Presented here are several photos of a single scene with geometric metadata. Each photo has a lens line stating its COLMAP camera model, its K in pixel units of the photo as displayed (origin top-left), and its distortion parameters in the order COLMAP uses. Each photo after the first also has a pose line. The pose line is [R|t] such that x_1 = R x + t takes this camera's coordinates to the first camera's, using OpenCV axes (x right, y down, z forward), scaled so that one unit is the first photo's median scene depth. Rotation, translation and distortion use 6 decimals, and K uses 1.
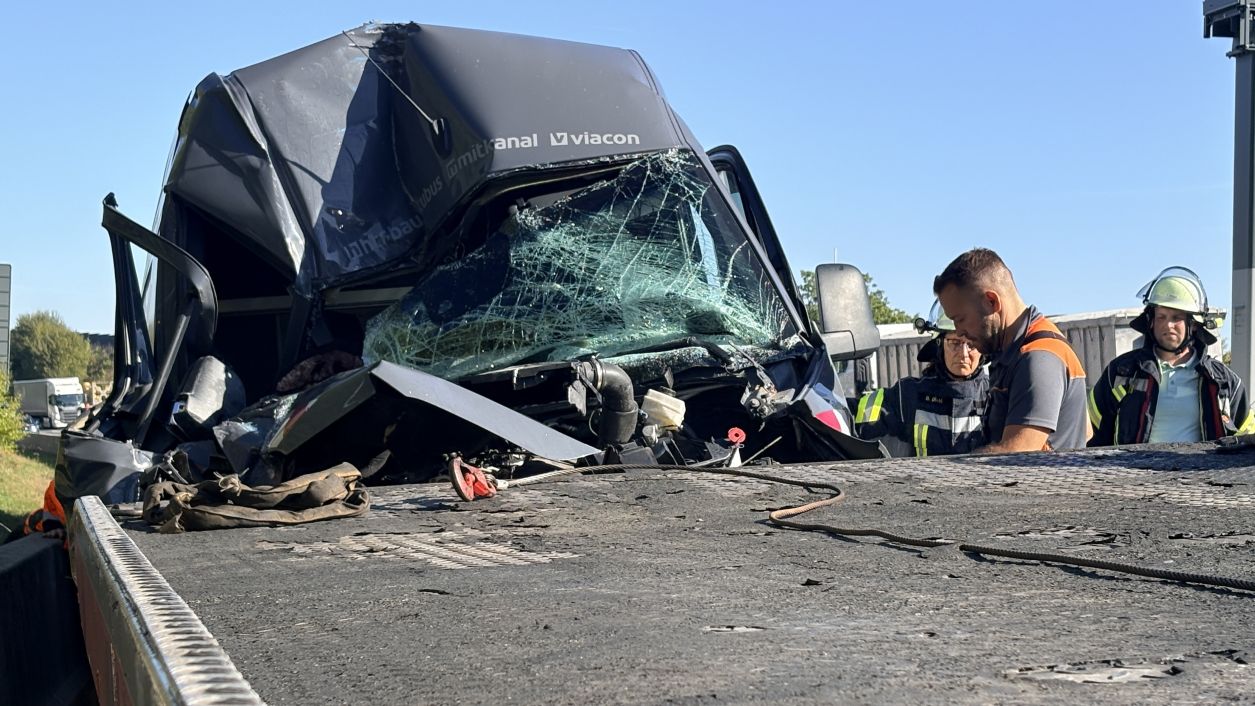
lens RADIAL K [[2183.1, 0, 627.1], [0, 2183.1, 363.9], [0, 0, 1]] dist [0.217454, 0.000000]
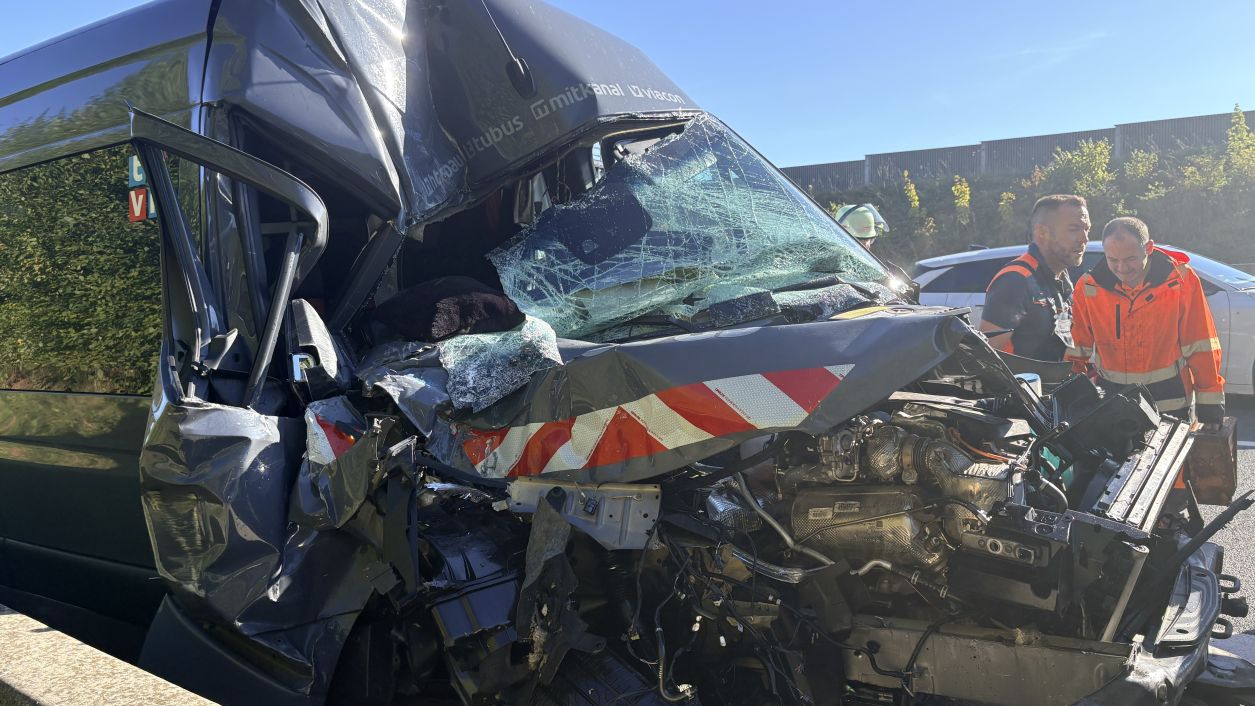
lens RADIAL K [[957.1, 0, 625.0], [0, 957.1, 356.3], [0, 0, 1]] dist [0.059168, -0.068627]
pose [[0.740667, -0.067486, 0.668475, -0.362254], [0.008895, 0.995840, 0.090680, -0.015010], [-0.671814, -0.061218, 0.738186, 0.642403]]
